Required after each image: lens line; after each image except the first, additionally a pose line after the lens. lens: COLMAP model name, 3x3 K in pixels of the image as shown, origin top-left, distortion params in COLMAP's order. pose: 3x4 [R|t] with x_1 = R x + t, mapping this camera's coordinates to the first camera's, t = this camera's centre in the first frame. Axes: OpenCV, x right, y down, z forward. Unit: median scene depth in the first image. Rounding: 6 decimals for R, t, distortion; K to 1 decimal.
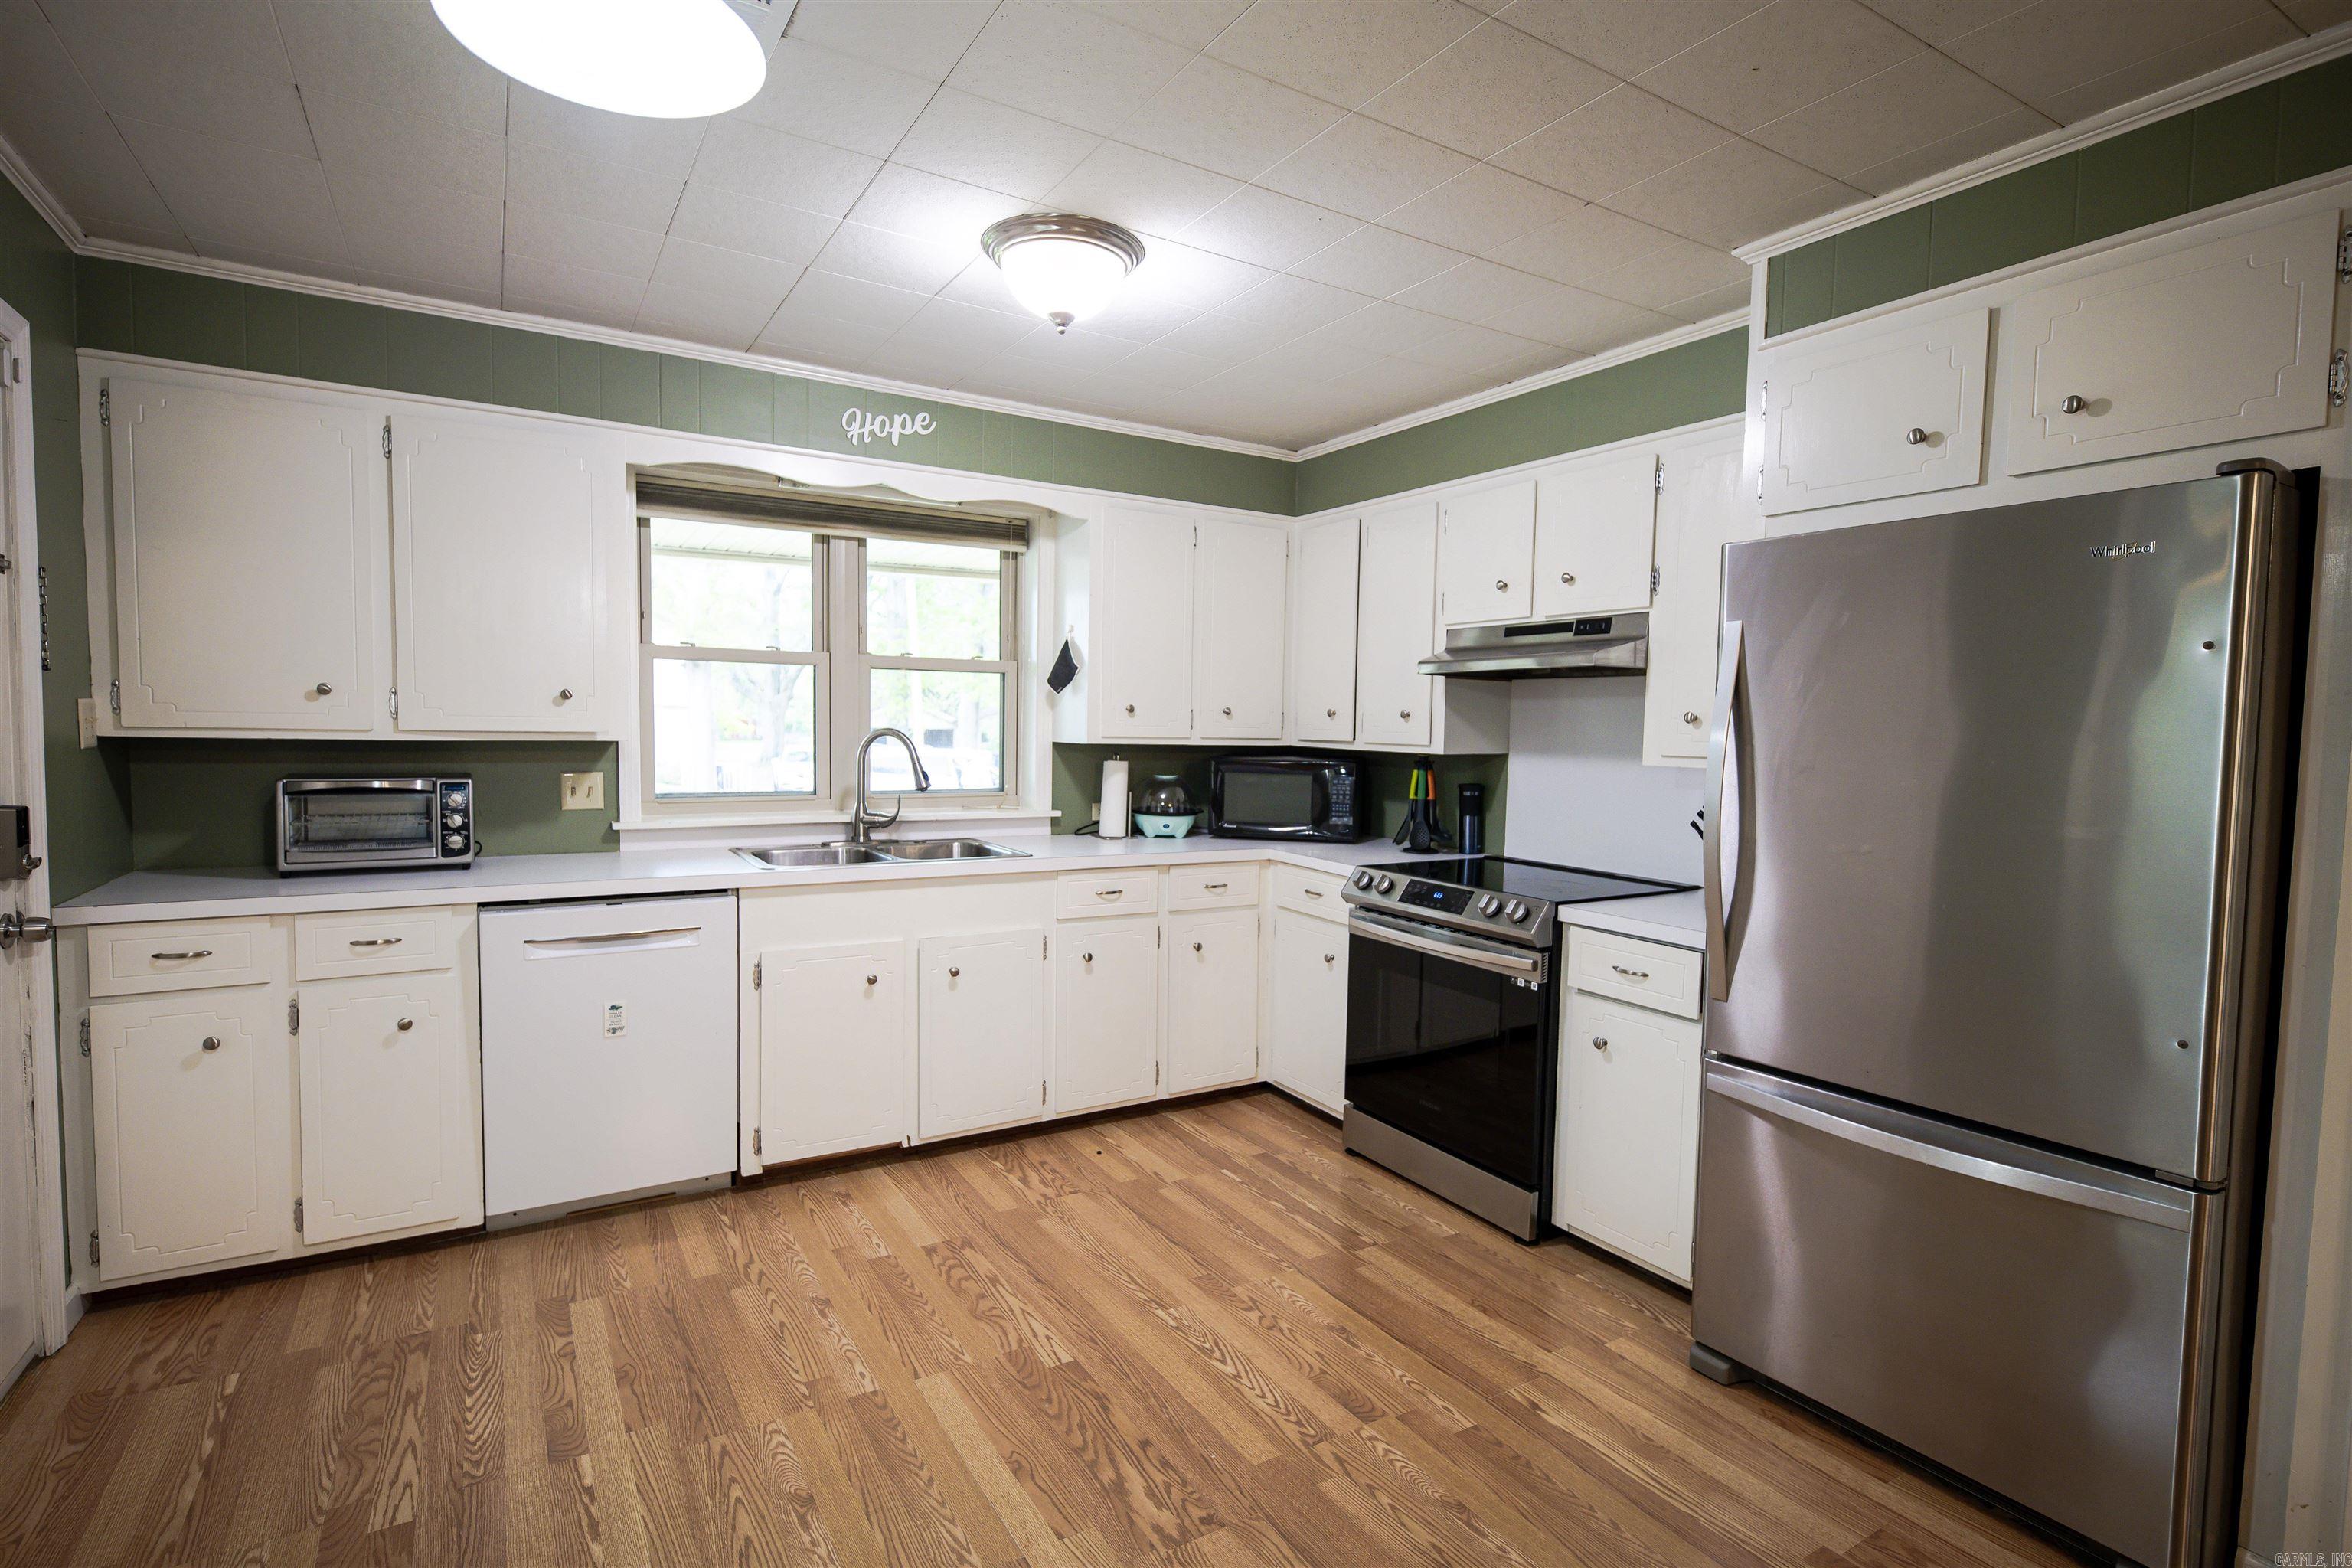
lens RADIAL K [[1112.9, 0, 1164.5], [0, 1112.9, 794.7], [0, 0, 1]] dist [-0.000074, -0.001655]
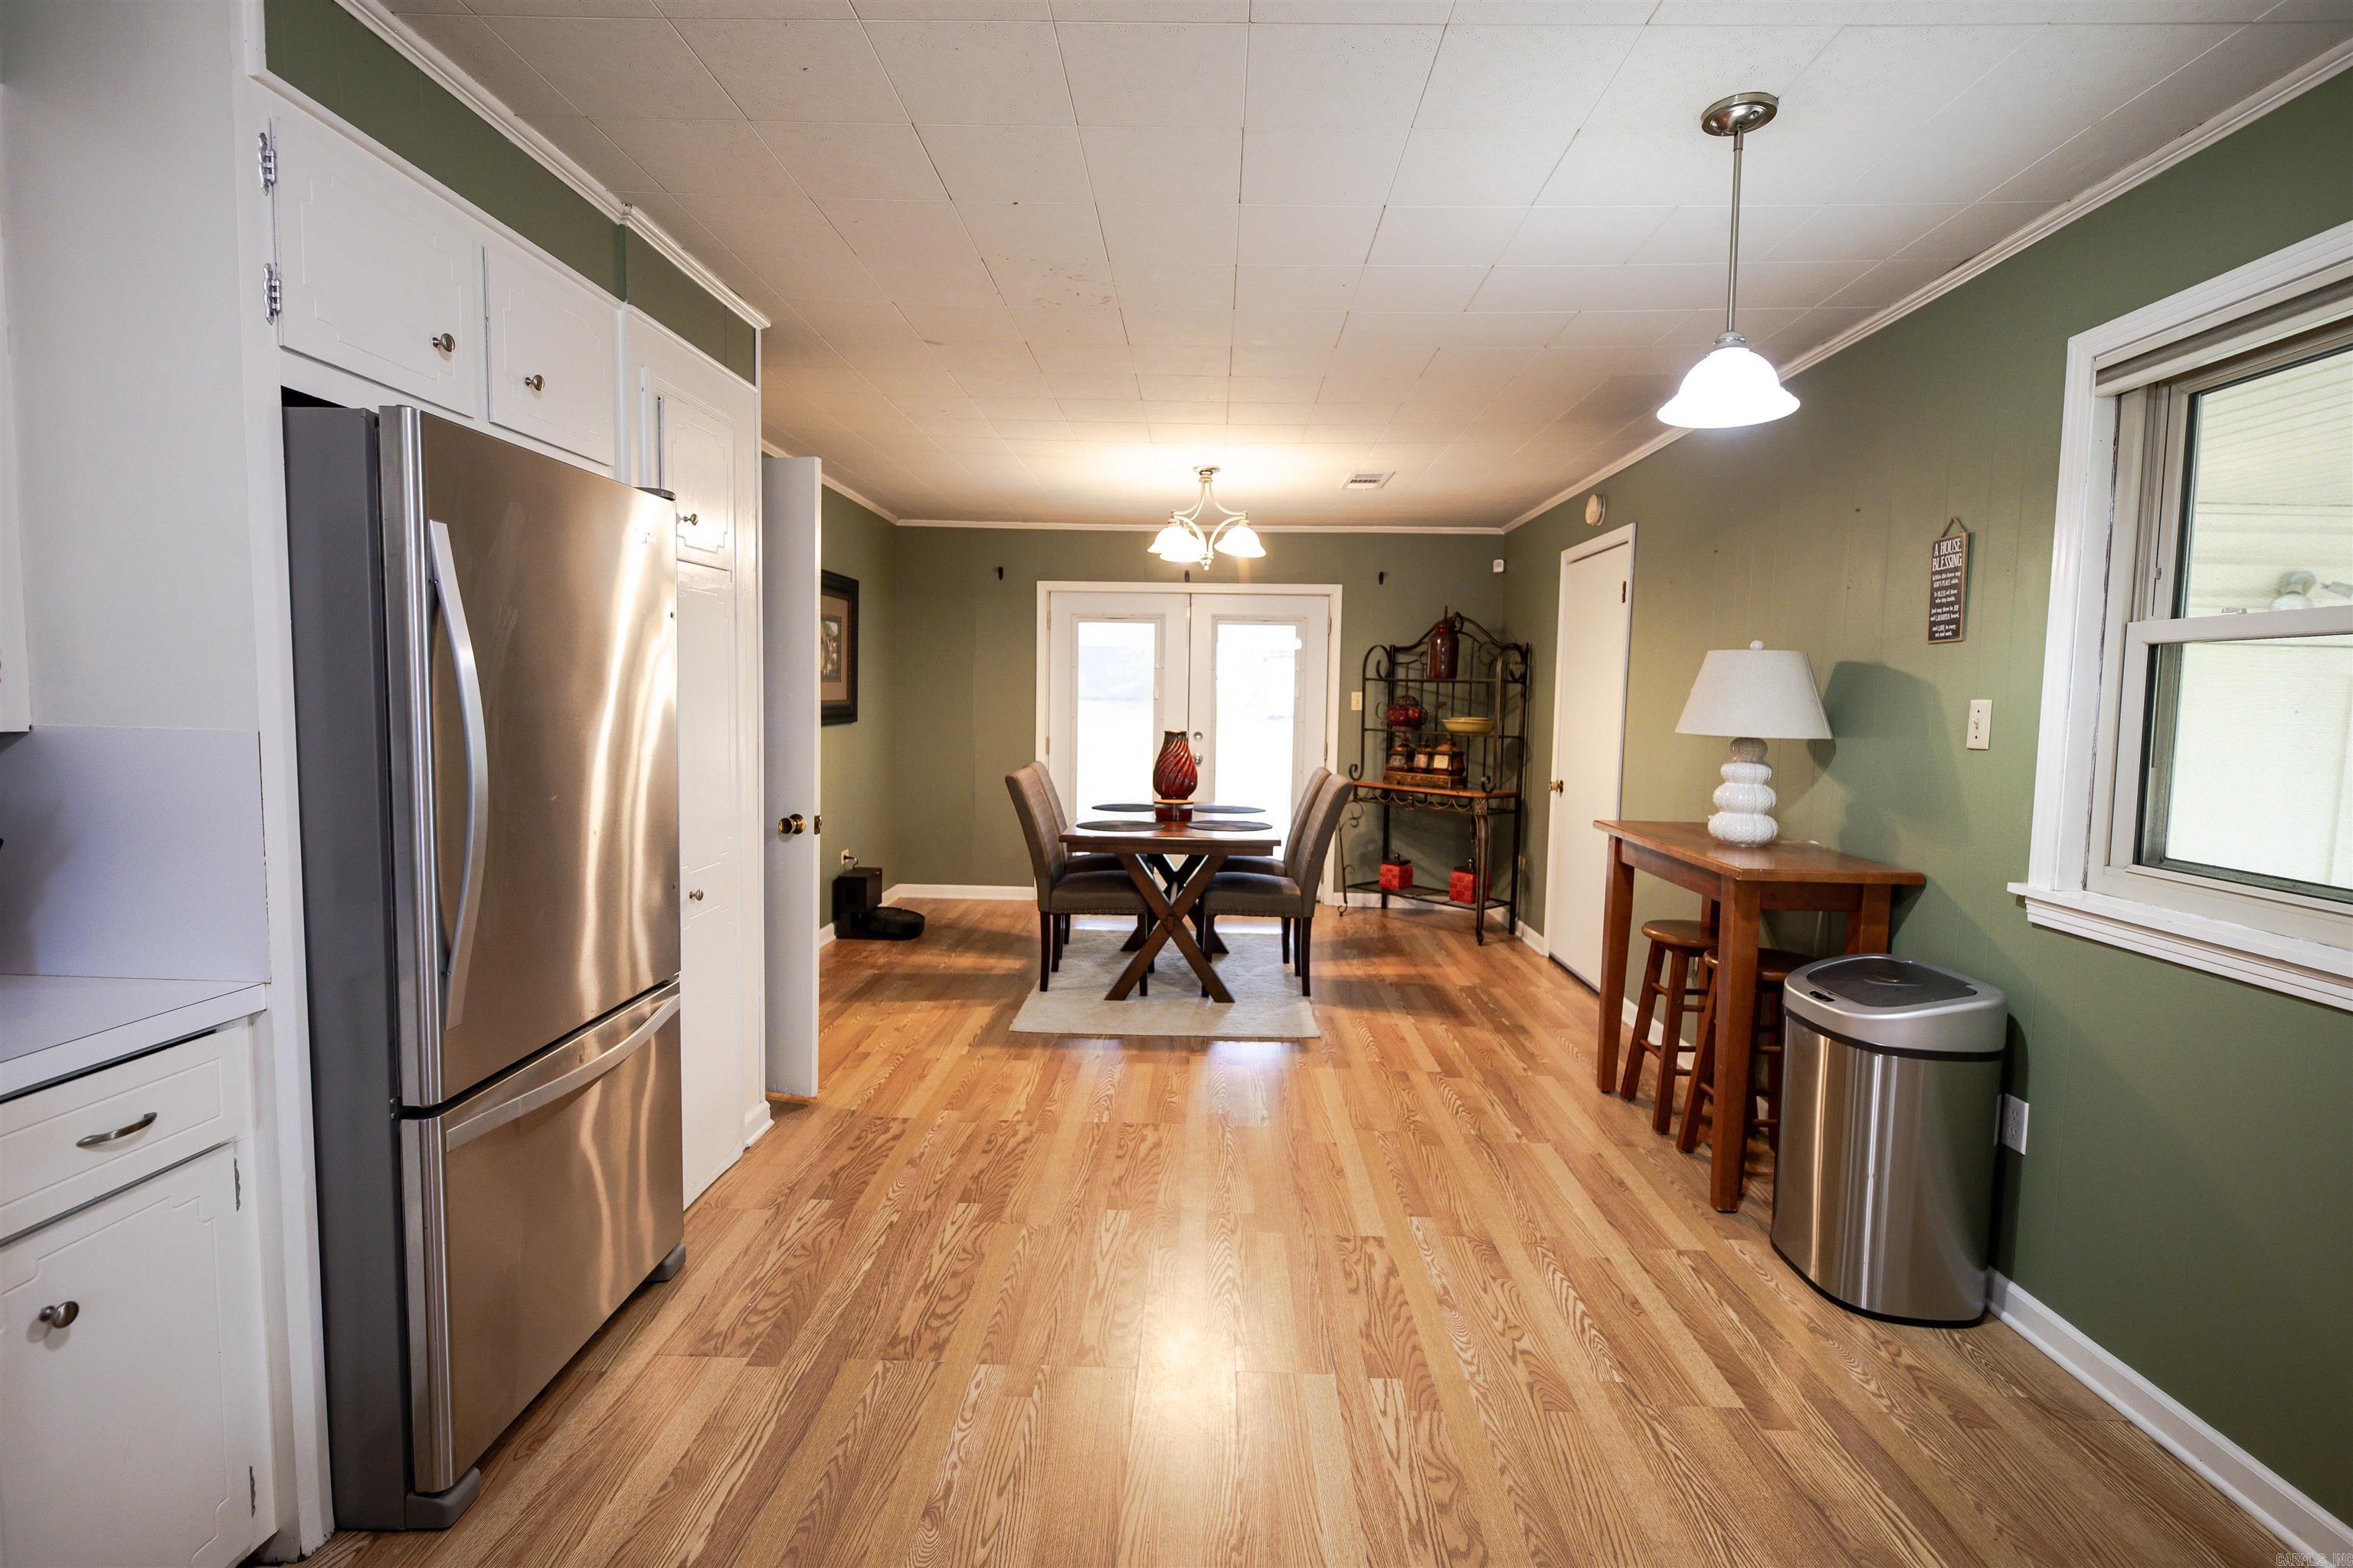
lens RADIAL K [[1099.1, 0, 1156.3], [0, 1099.1, 784.8], [0, 0, 1]] dist [0.005244, -0.002955]
pose [[-0.829659, -0.082764, 0.552101, -0.225231], [0.000017, 0.988946, 0.148276, -0.068855], [-0.558270, 0.123028, -0.820487, 1.007348]]
